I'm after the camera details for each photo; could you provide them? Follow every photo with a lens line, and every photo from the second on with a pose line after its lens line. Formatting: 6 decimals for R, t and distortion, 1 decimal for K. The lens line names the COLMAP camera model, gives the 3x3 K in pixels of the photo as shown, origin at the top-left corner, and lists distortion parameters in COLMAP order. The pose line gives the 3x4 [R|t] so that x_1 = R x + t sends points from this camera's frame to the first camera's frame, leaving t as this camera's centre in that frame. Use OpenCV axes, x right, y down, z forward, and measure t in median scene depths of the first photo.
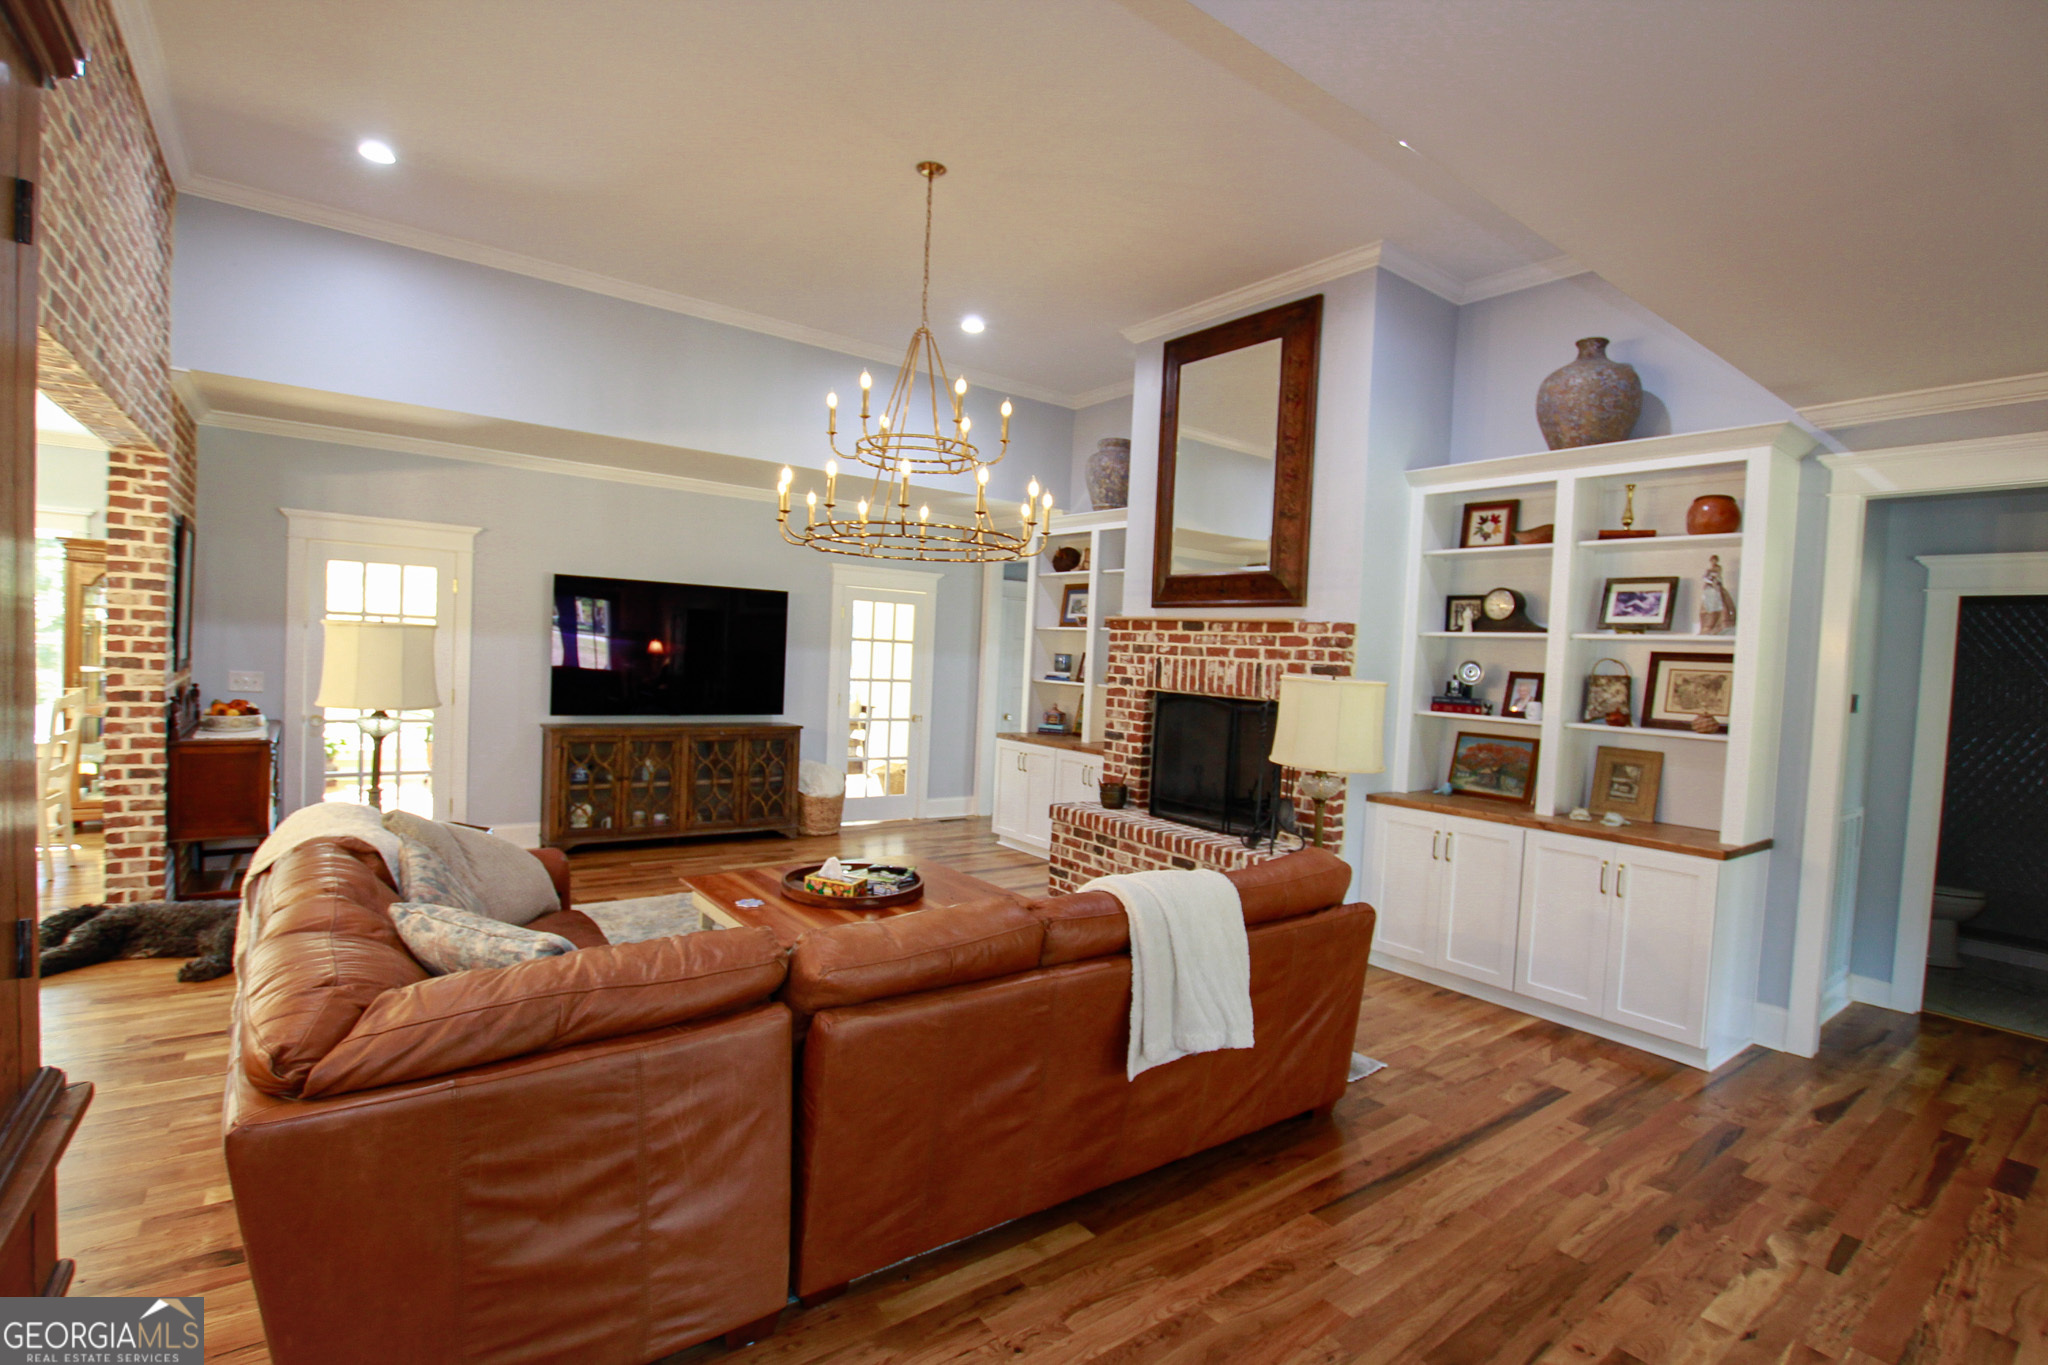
lens RADIAL K [[952.9, 0, 1025.2], [0, 952.9, 687.4], [0, 0, 1]] dist [-0.035398, 0.008365]
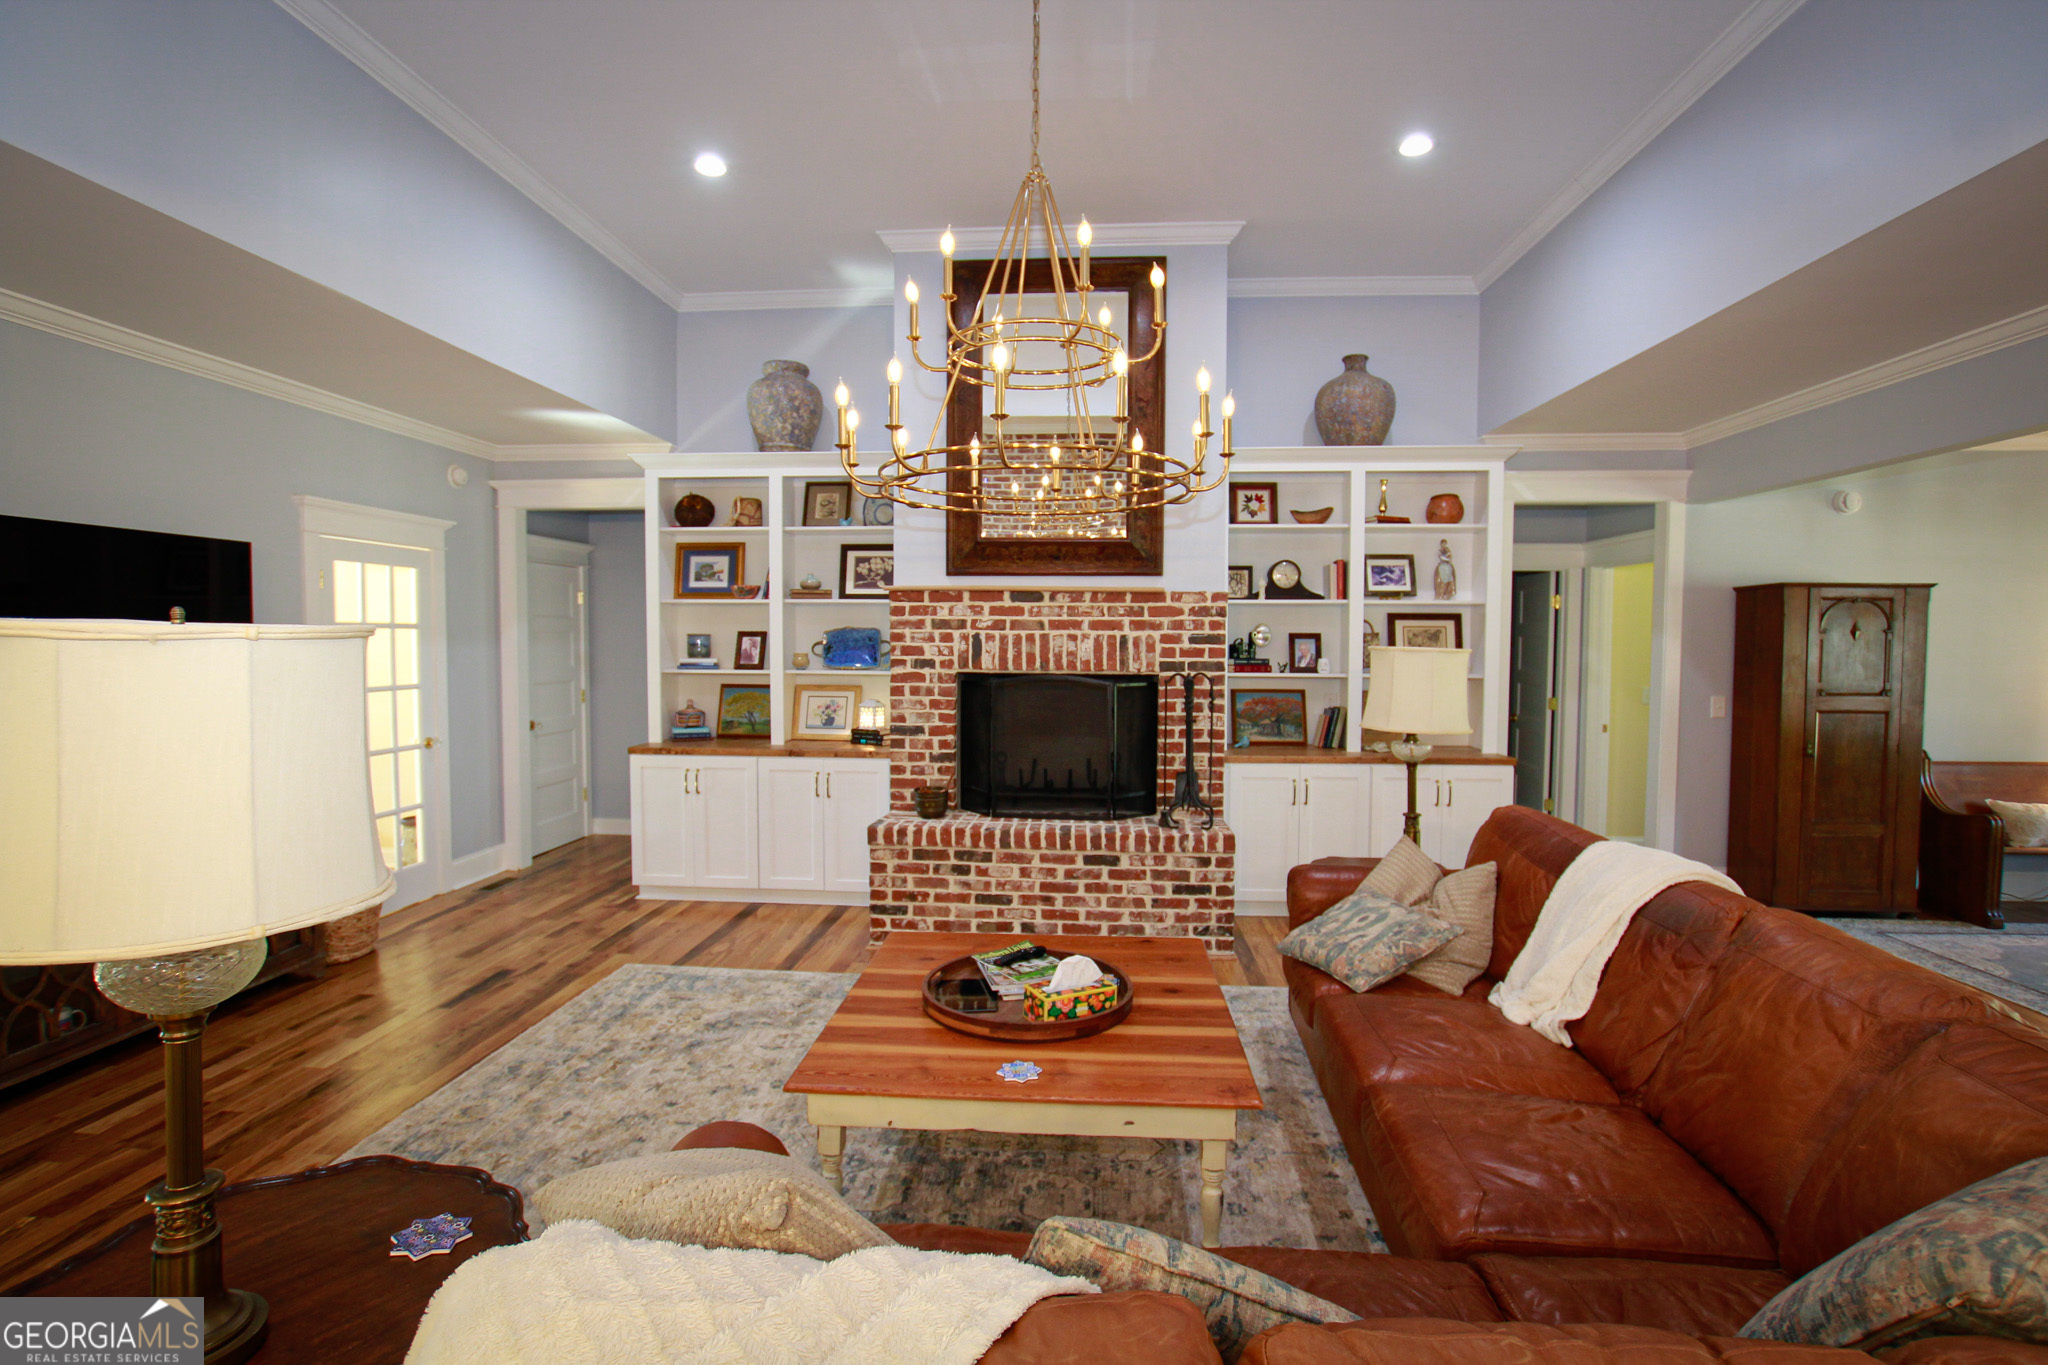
lens RADIAL K [[948.2, 0, 1025.3], [0, 948.2, 684.0], [0, 0, 1]] dist [-0.032605, 0.004077]
pose [[0.659925, -0.080266, 0.747032, -0.496050], [0.054393, 0.996772, 0.059049, -0.035864], [-0.749360, 0.001666, 0.662161, 0.419282]]
